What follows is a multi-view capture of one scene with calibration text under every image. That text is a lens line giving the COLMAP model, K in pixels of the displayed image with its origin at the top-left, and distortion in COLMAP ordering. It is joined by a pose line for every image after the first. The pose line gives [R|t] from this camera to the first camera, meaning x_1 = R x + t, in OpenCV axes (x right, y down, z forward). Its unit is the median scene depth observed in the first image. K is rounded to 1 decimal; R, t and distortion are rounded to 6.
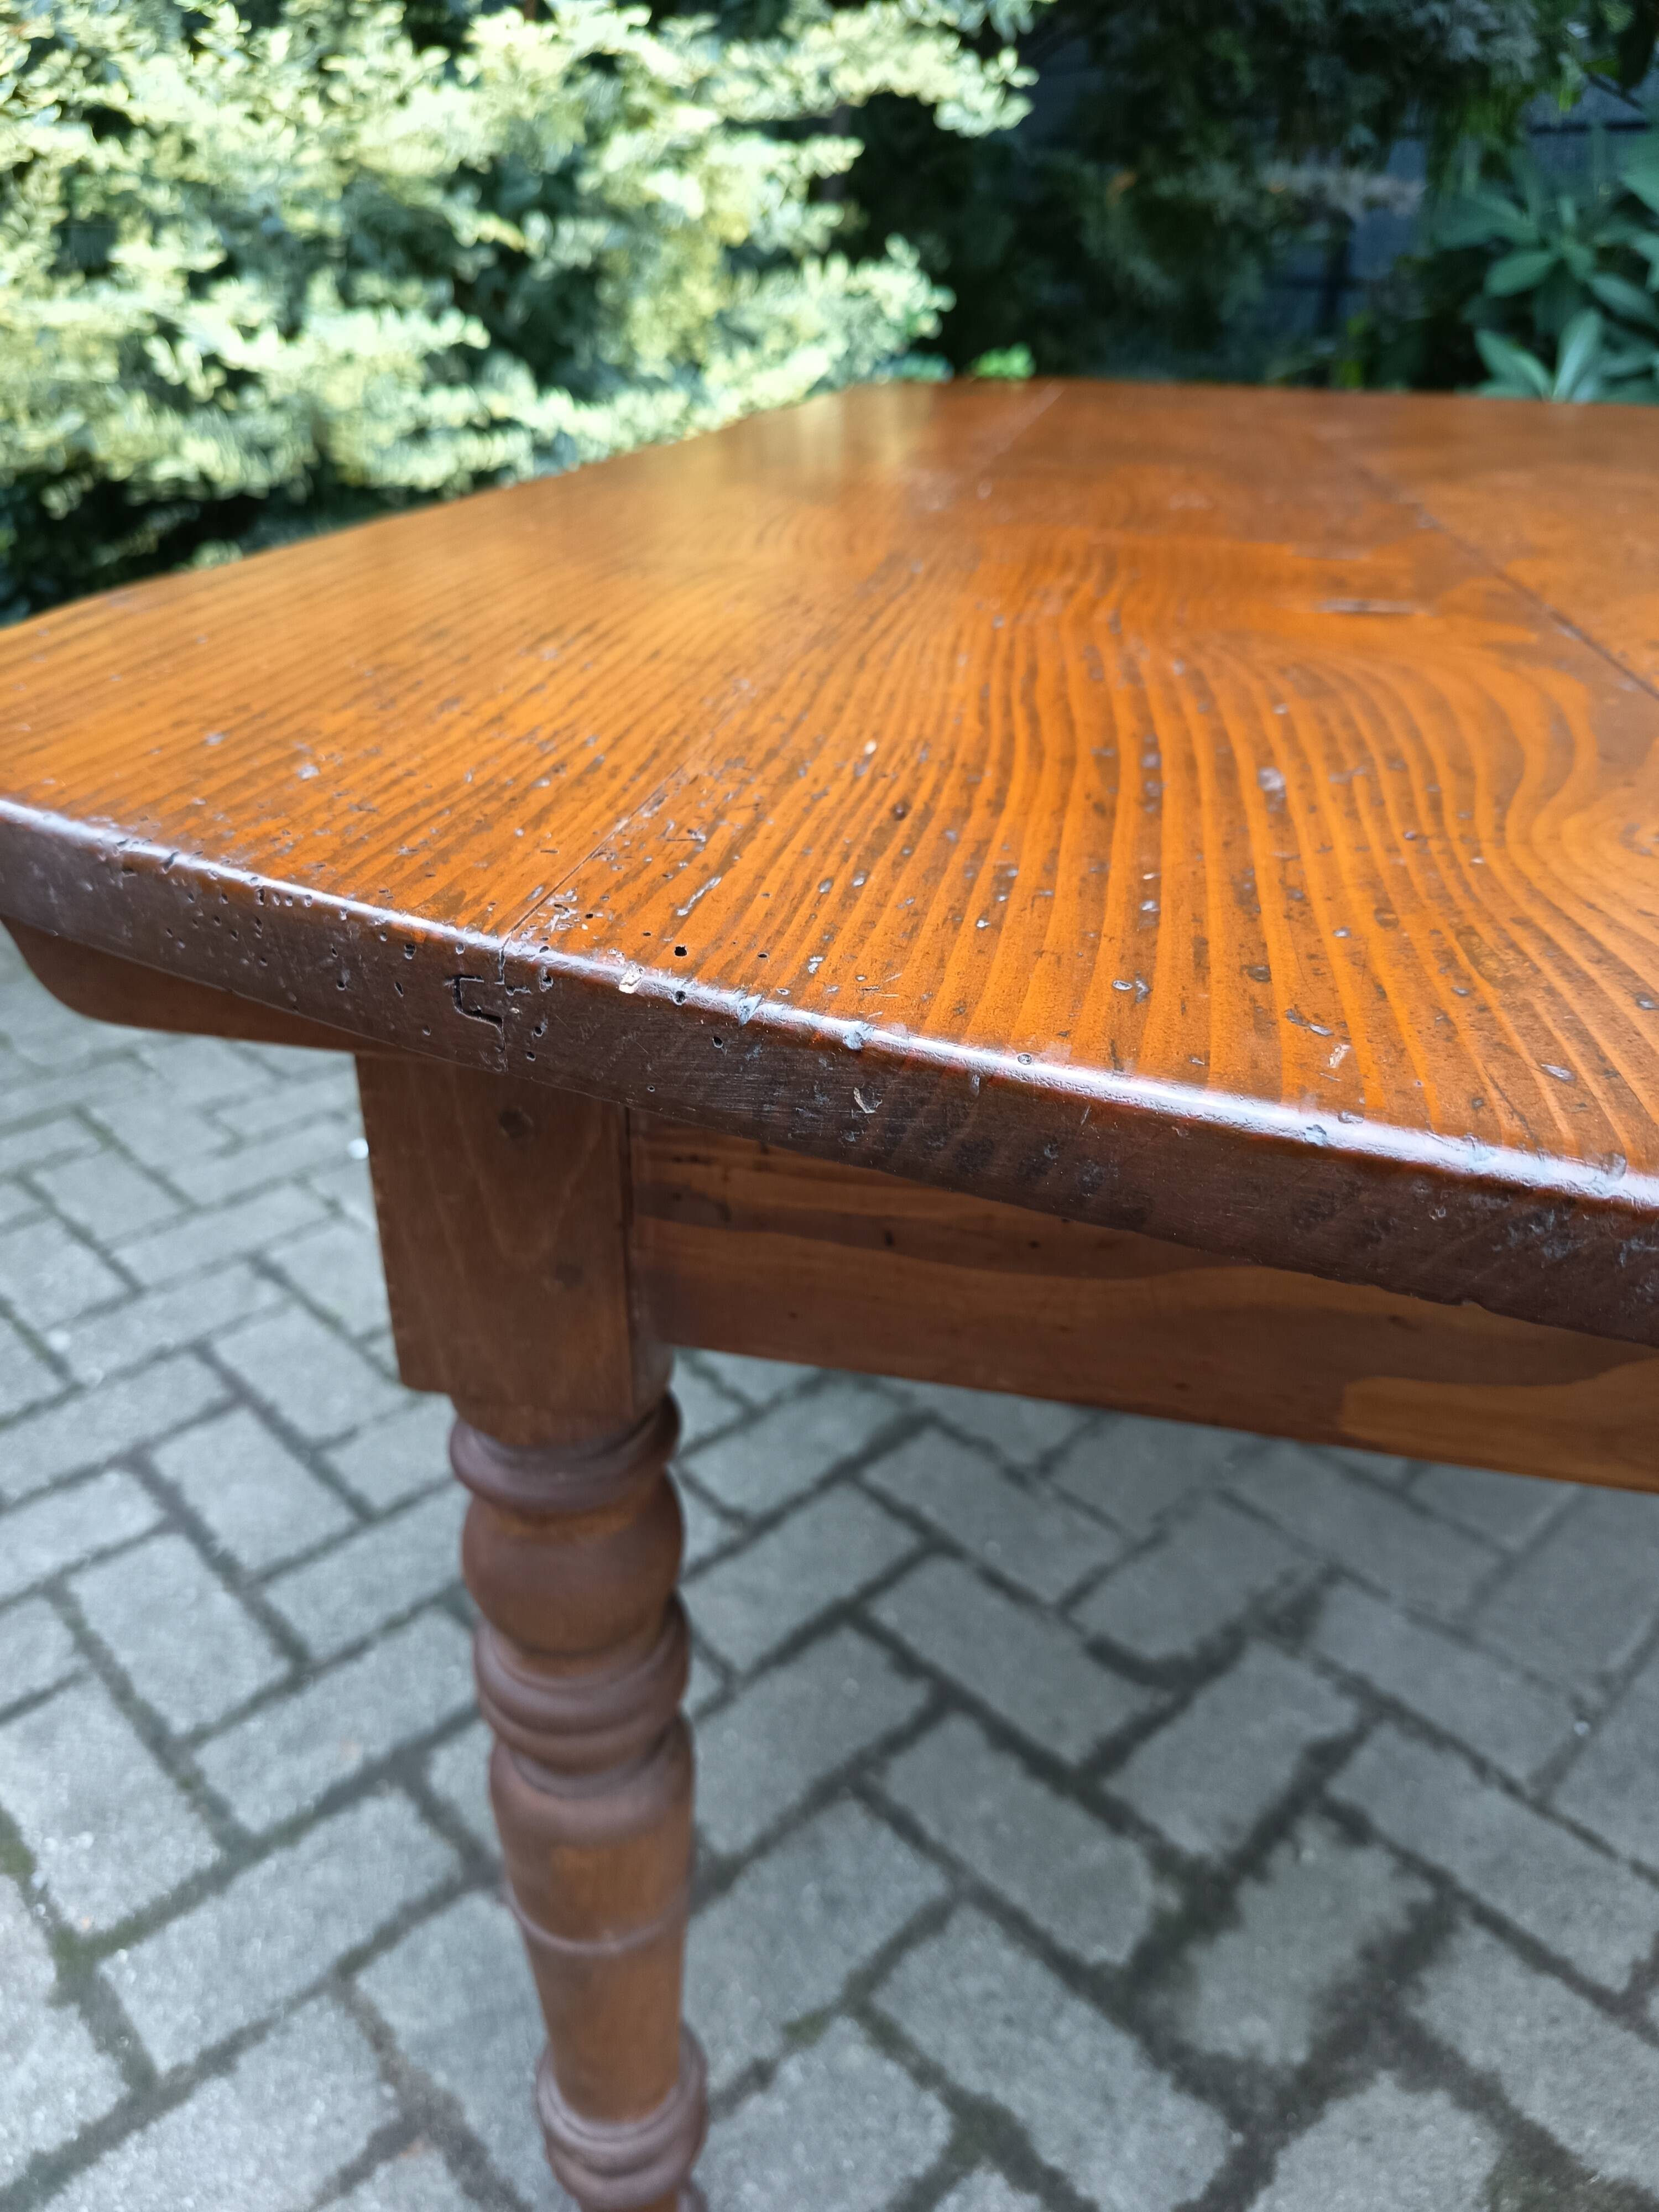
lens RADIAL K [[1643.0, 0, 820.0], [0, 1643.0, 1096.9], [0, 0, 1]] dist [-0.018268, -0.007430]
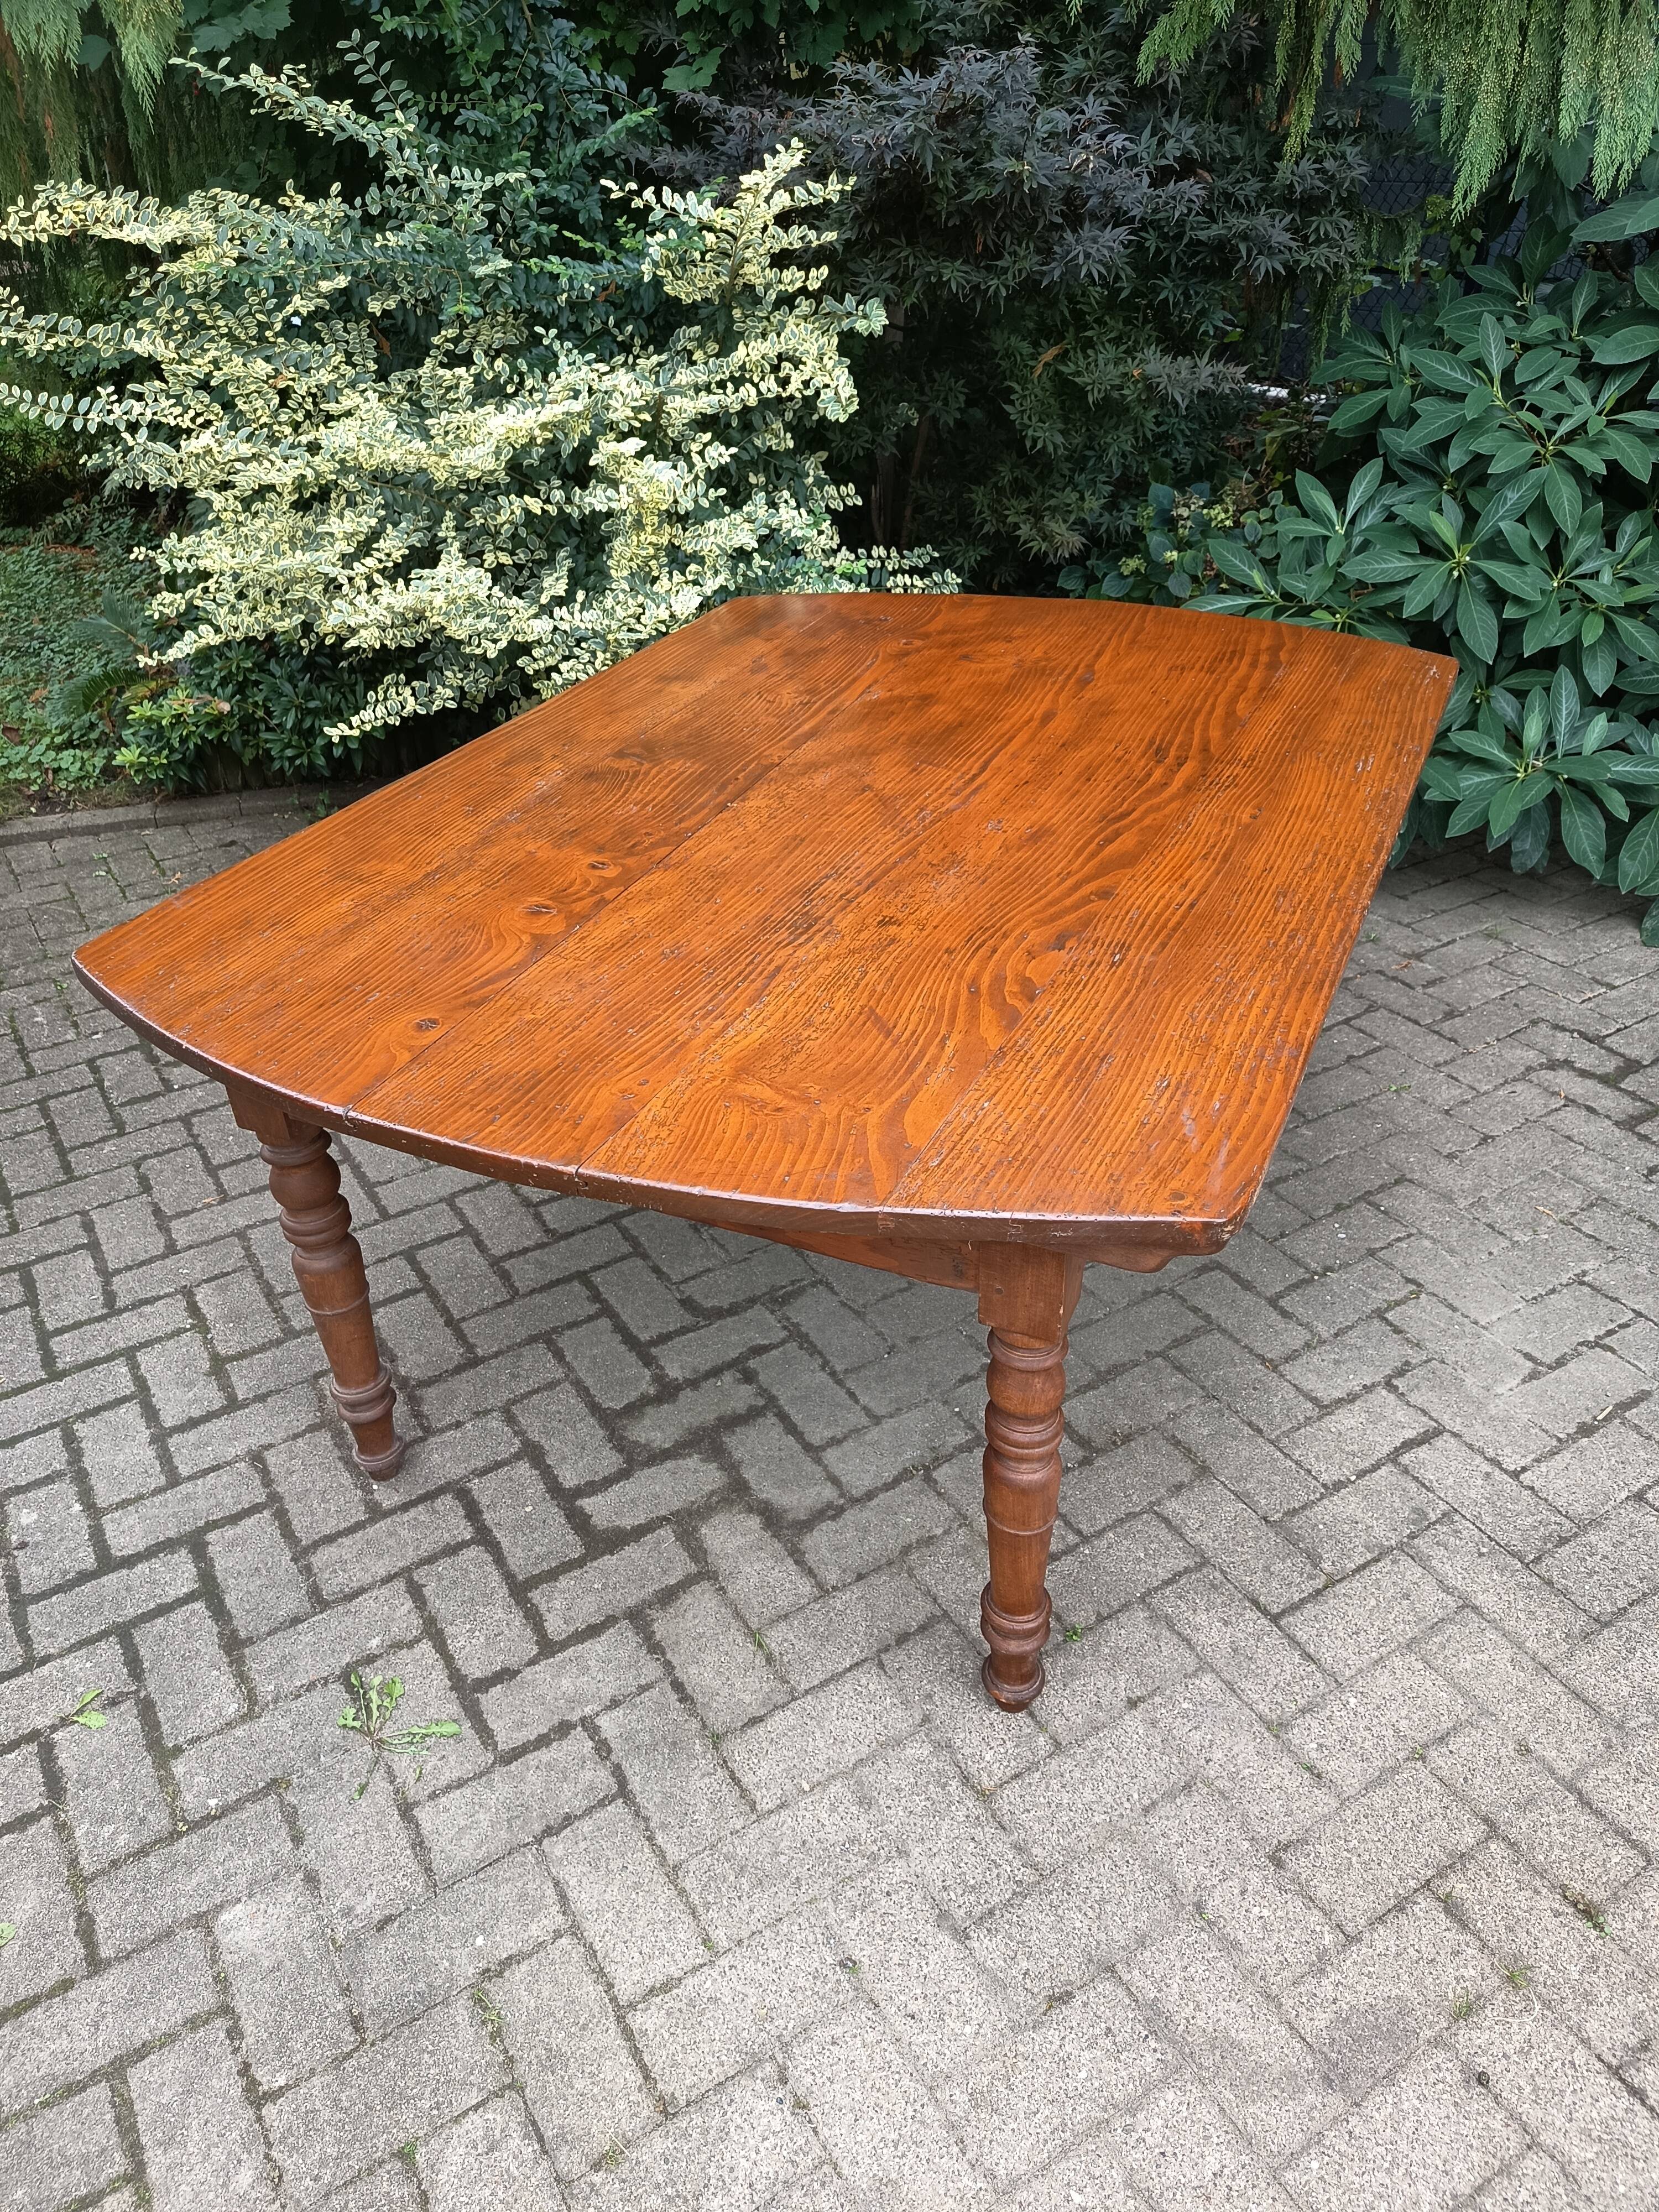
lens RADIAL K [[1599.5, 0, 820.5], [0, 1599.5, 1104.1], [0, 0, 1]] dist [0.034913, -0.051290]
pose [[0.973631, 0.067707, -0.217847, 0.775502], [-0.048443, 0.994525, 0.092594, -0.115245], [0.222924, -0.079599, 0.971581, -0.945606]]
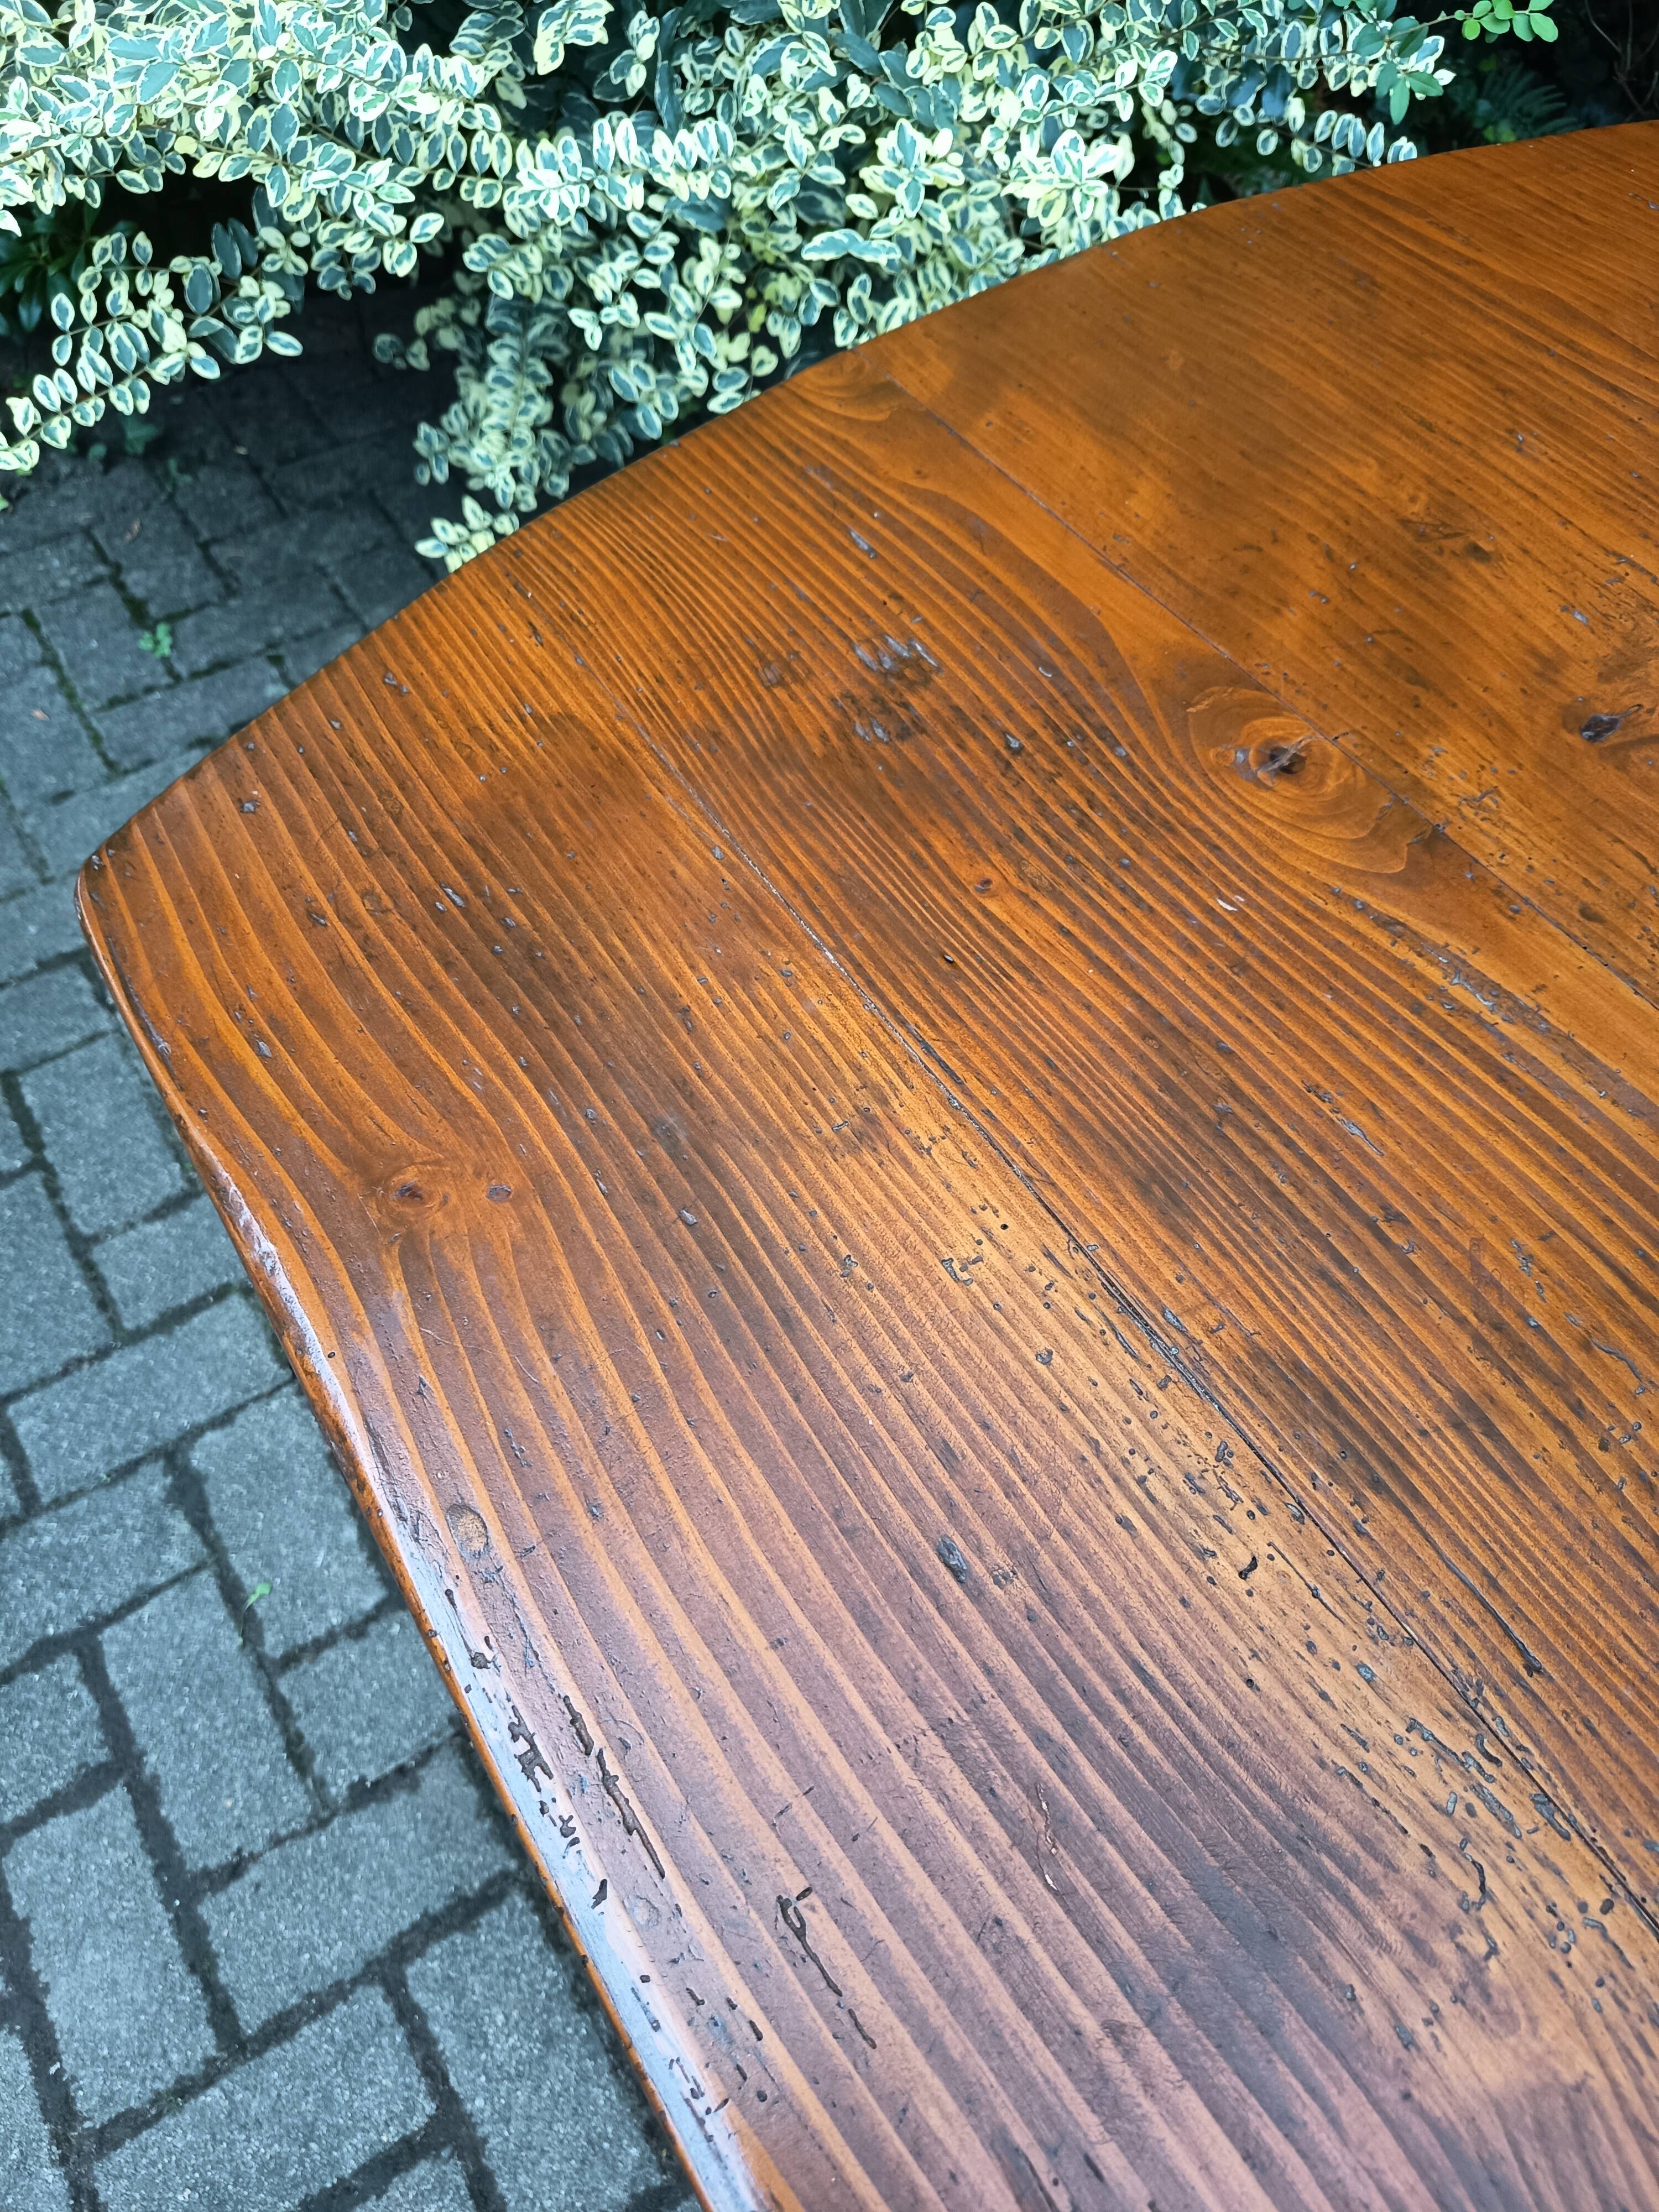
lens RADIAL K [[1599.5, 0, 794.9], [0, 1599.5, 1102.6], [0, 0, 1]] dist [0.034913, -0.051290]
pose [[0.979205, 0.164898, -0.118177, 0.019238], [-0.089317, 0.873437, 0.478676, -0.616743], [0.182152, -0.458167, 0.870002, 0.617087]]
